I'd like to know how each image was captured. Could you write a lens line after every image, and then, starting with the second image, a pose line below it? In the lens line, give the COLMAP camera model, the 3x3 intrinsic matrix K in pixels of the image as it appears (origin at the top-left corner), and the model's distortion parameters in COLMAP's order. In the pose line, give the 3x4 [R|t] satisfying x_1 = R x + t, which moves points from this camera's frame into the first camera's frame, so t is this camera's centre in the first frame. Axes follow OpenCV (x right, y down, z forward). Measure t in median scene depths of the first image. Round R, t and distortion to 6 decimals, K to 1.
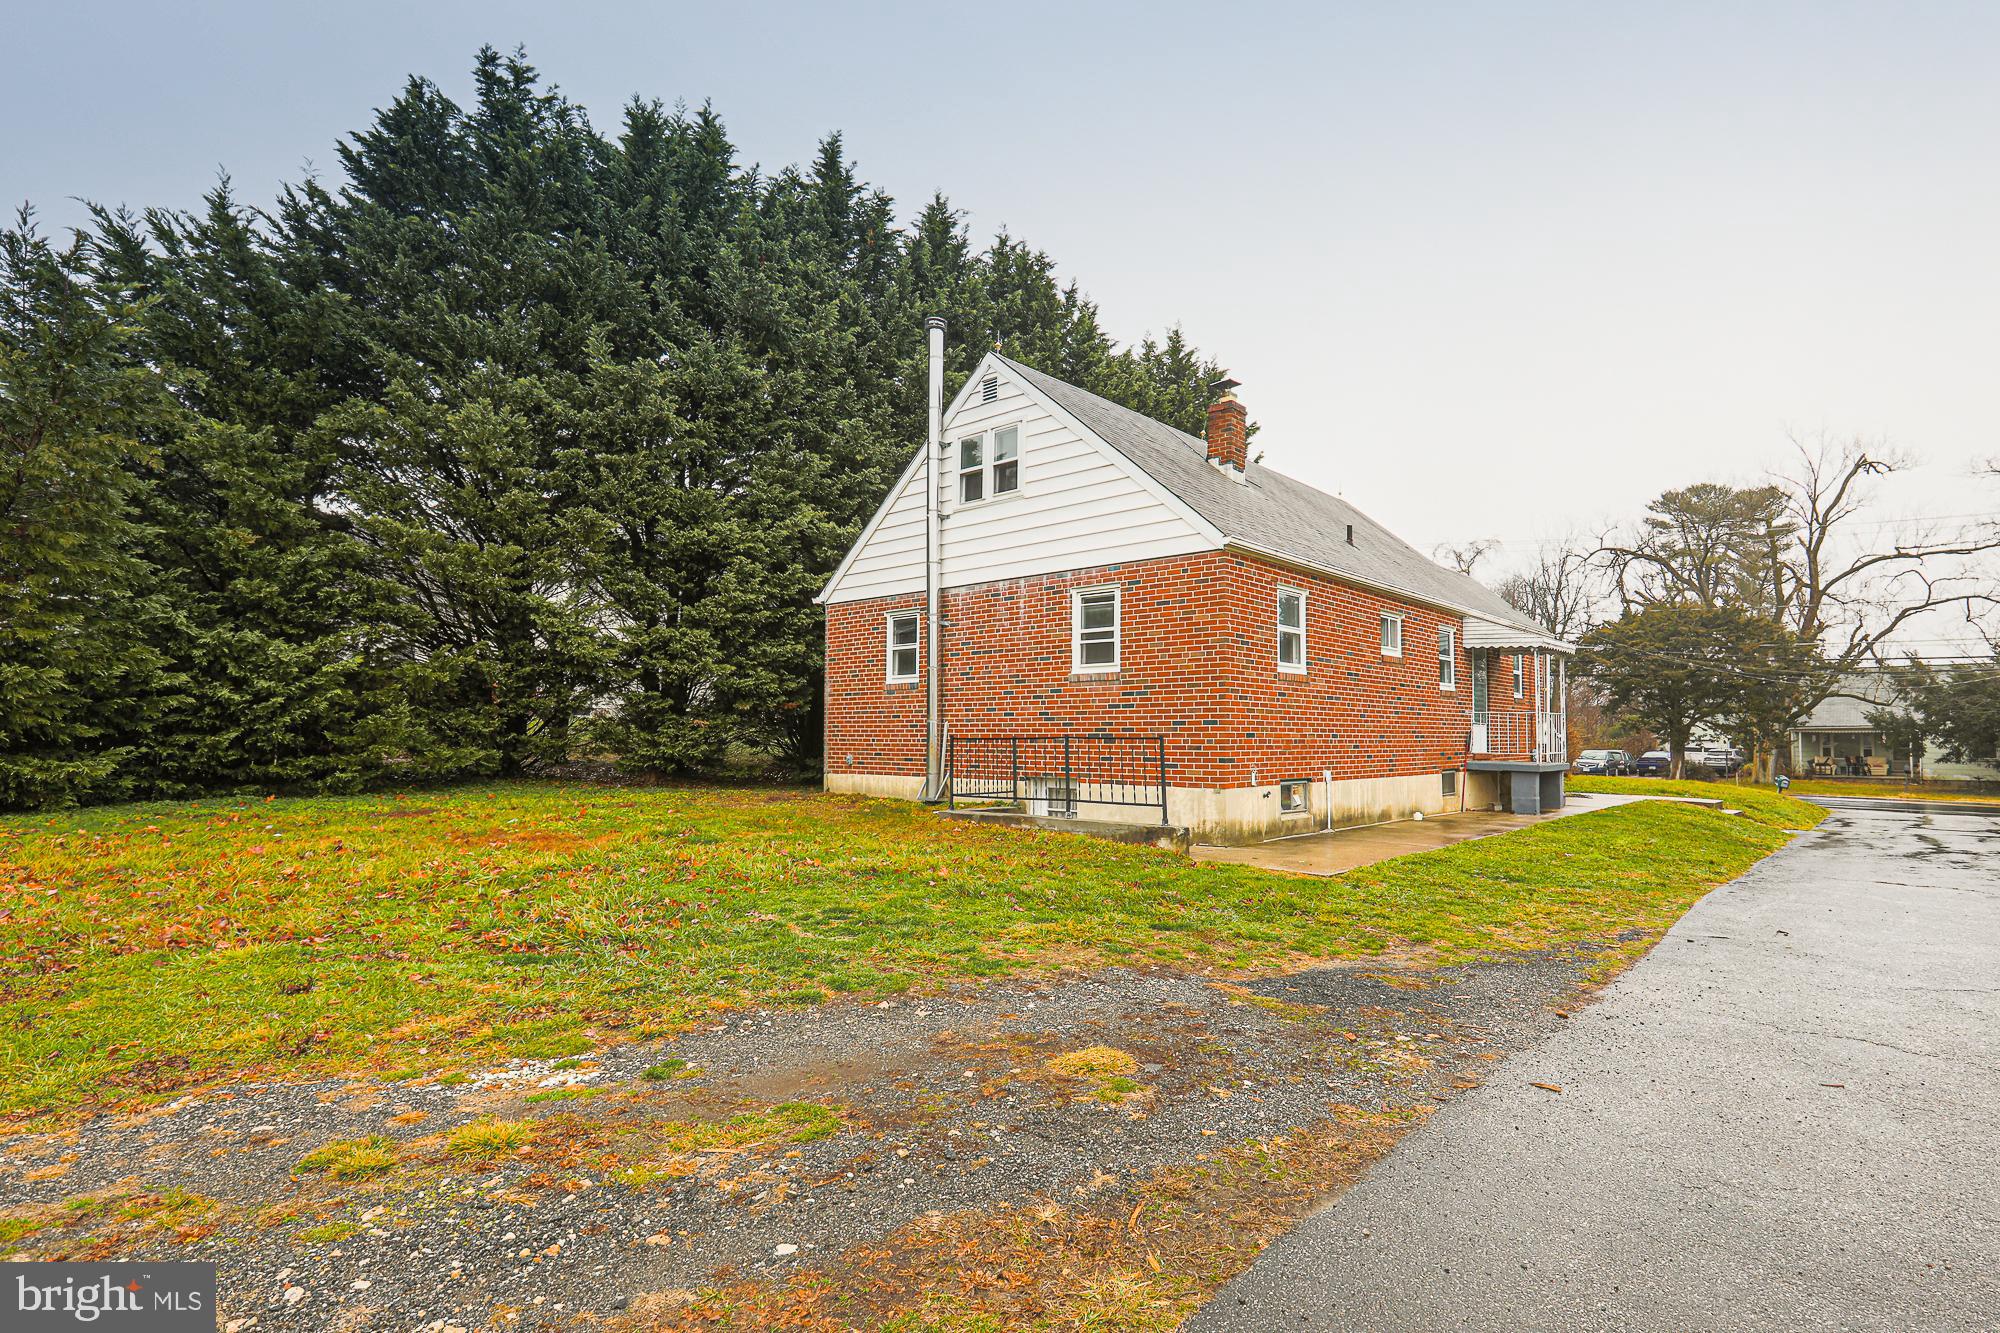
lens RADIAL K [[991.3, 0, 1001.0], [0, 991.3, 670.1], [0, 0, 1]] dist [-0.022894, 0.000183]
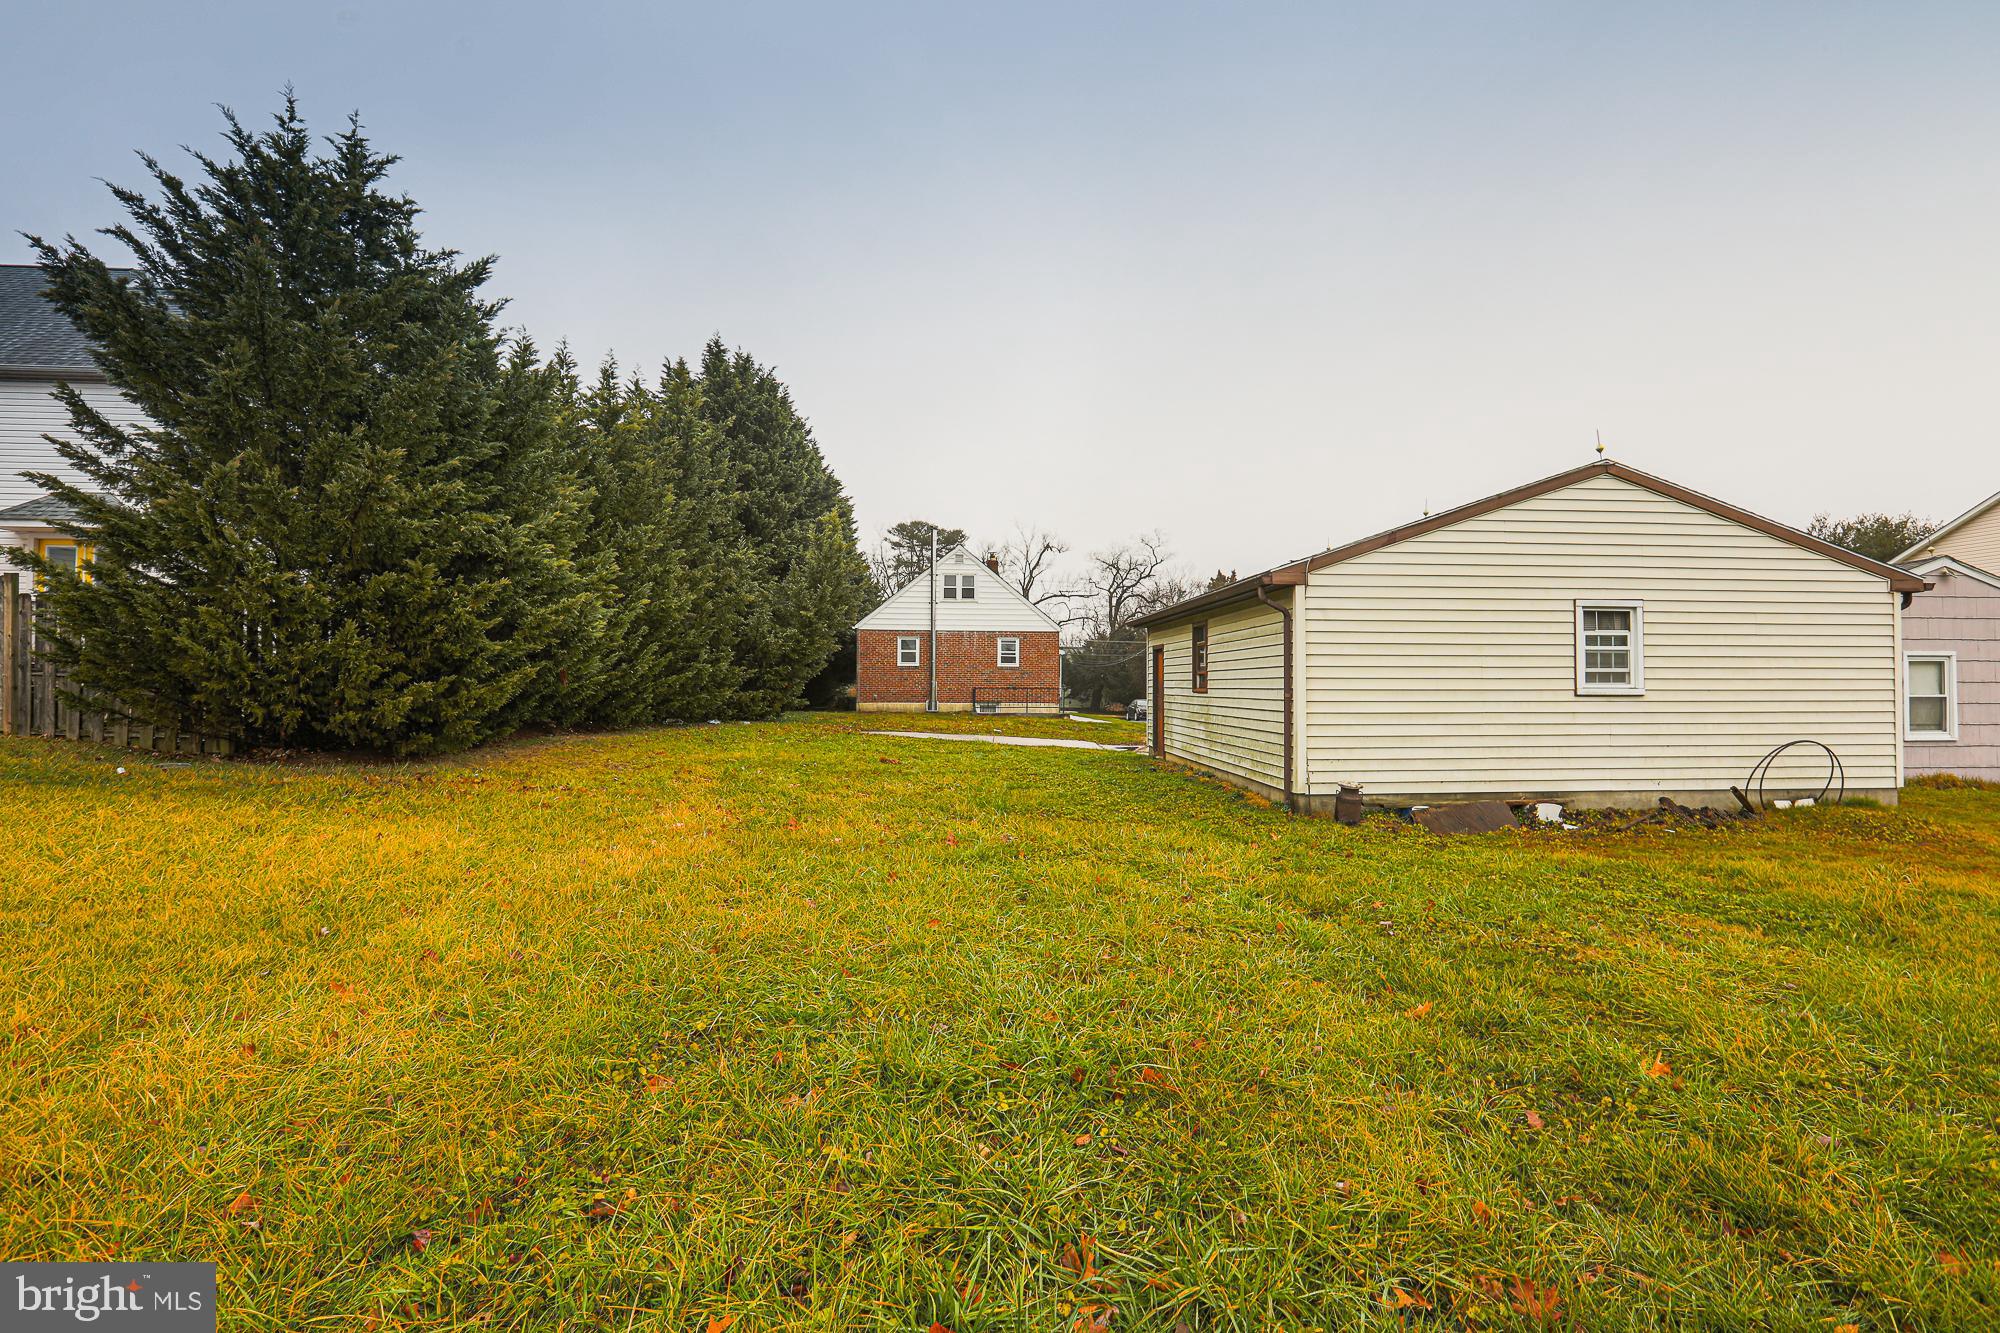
lens RADIAL K [[991.3, 0, 998.6], [0, 991.3, 675.8], [0, 0, 1]] dist [-0.022894, 0.000183]
pose [[0.698216, 0.013606, 0.715758, -1.895573], [-0.050702, 0.998249, 0.030484, -0.053444], [-0.714090, -0.057574, 0.697683, -0.994762]]
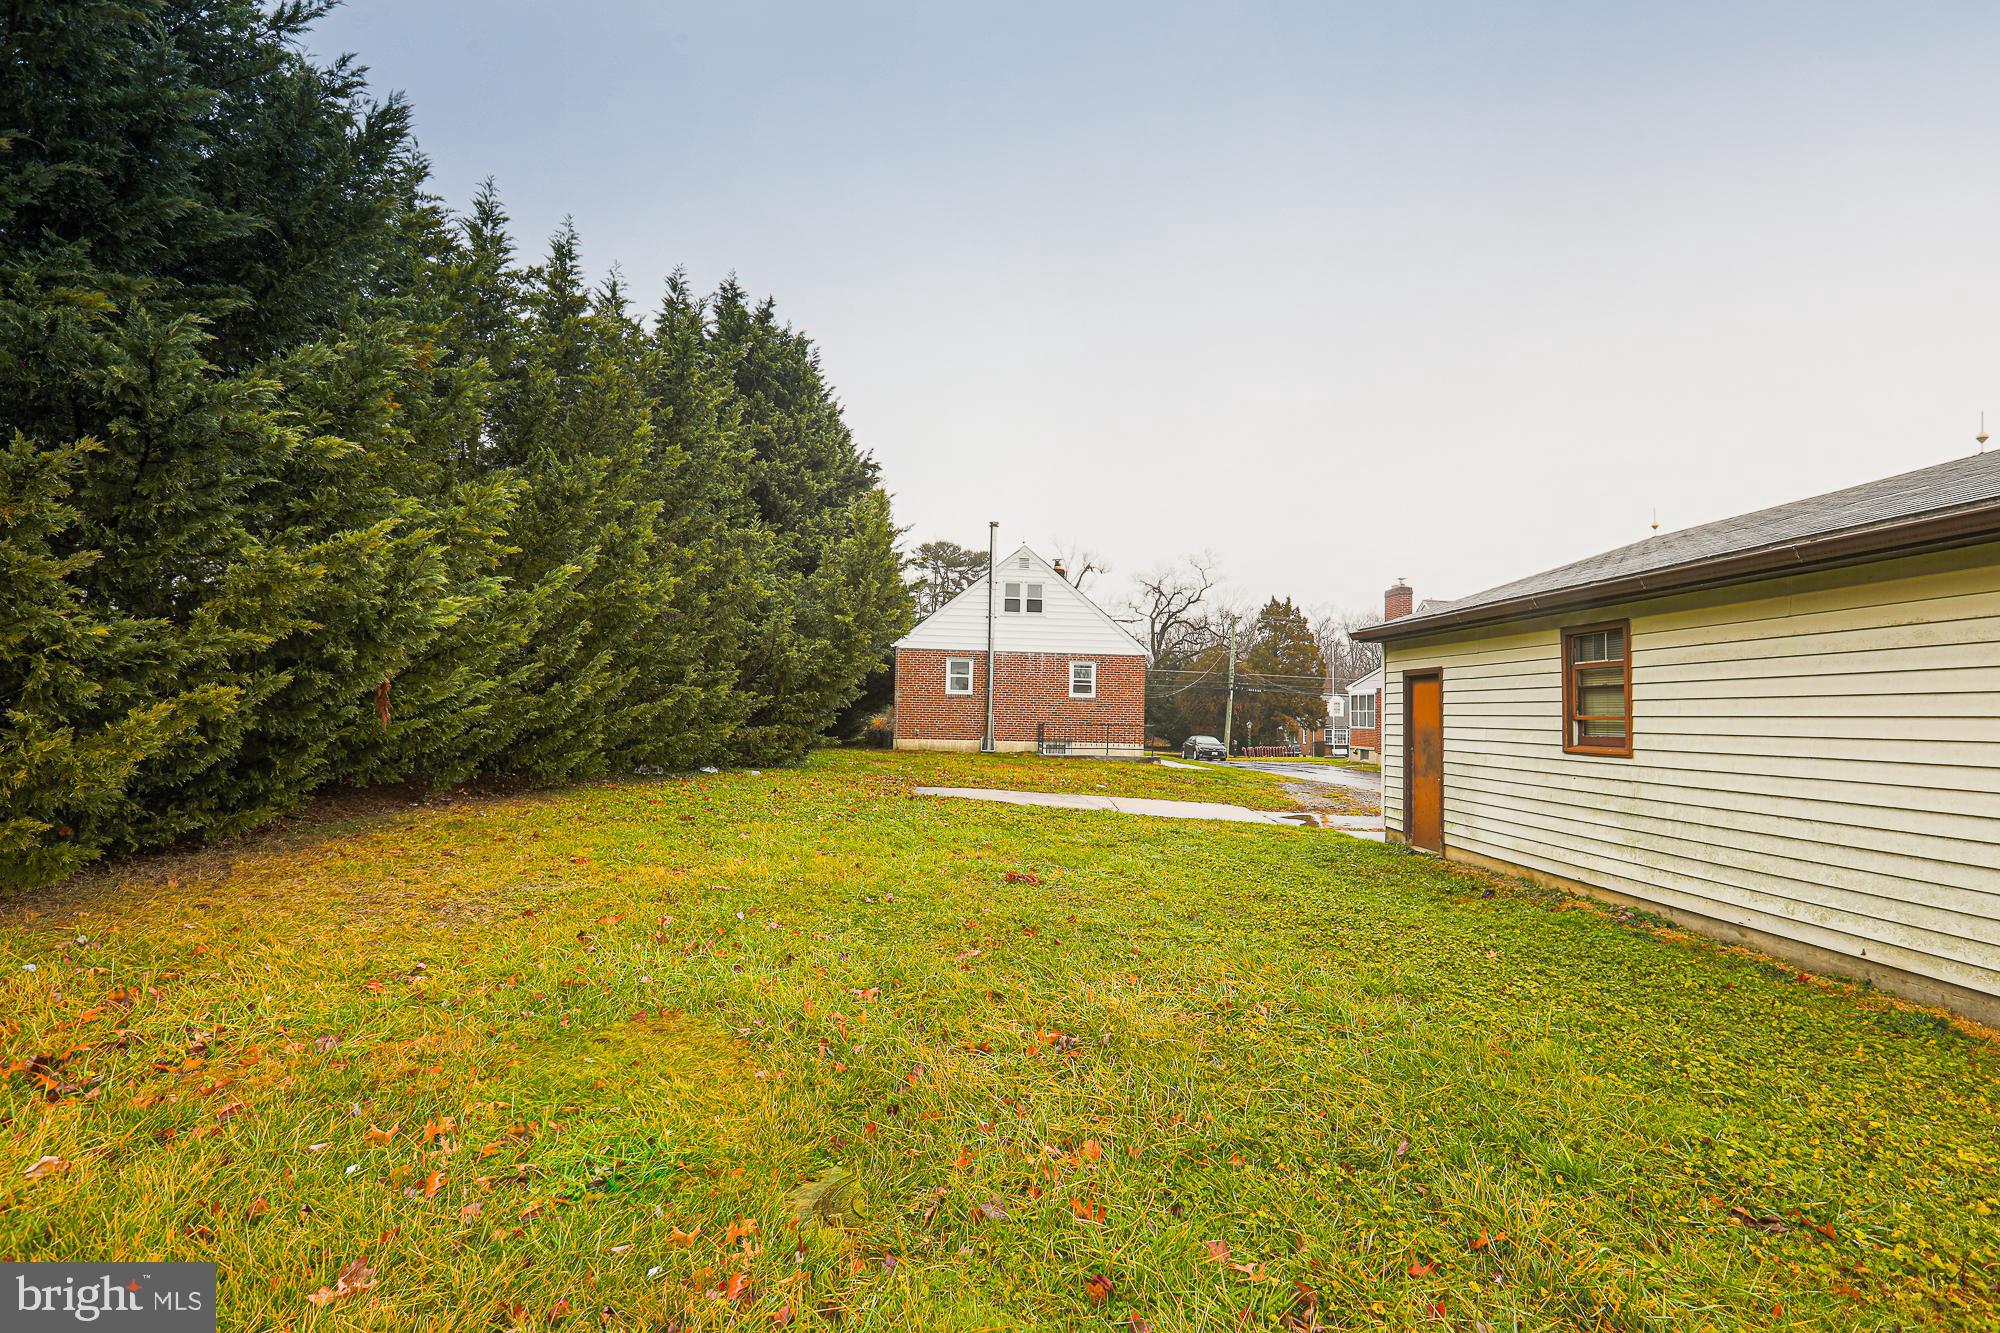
lens RADIAL K [[991.3, 0, 1008.6], [0, 991.3, 662.5], [0, 0, 1]] dist [-0.022894, 0.000183]
pose [[0.699668, 0.056652, 0.712218, -1.608660], [-0.068689, 0.997568, -0.011870, -0.036814], [-0.711158, -0.040616, 0.701858, -0.530823]]
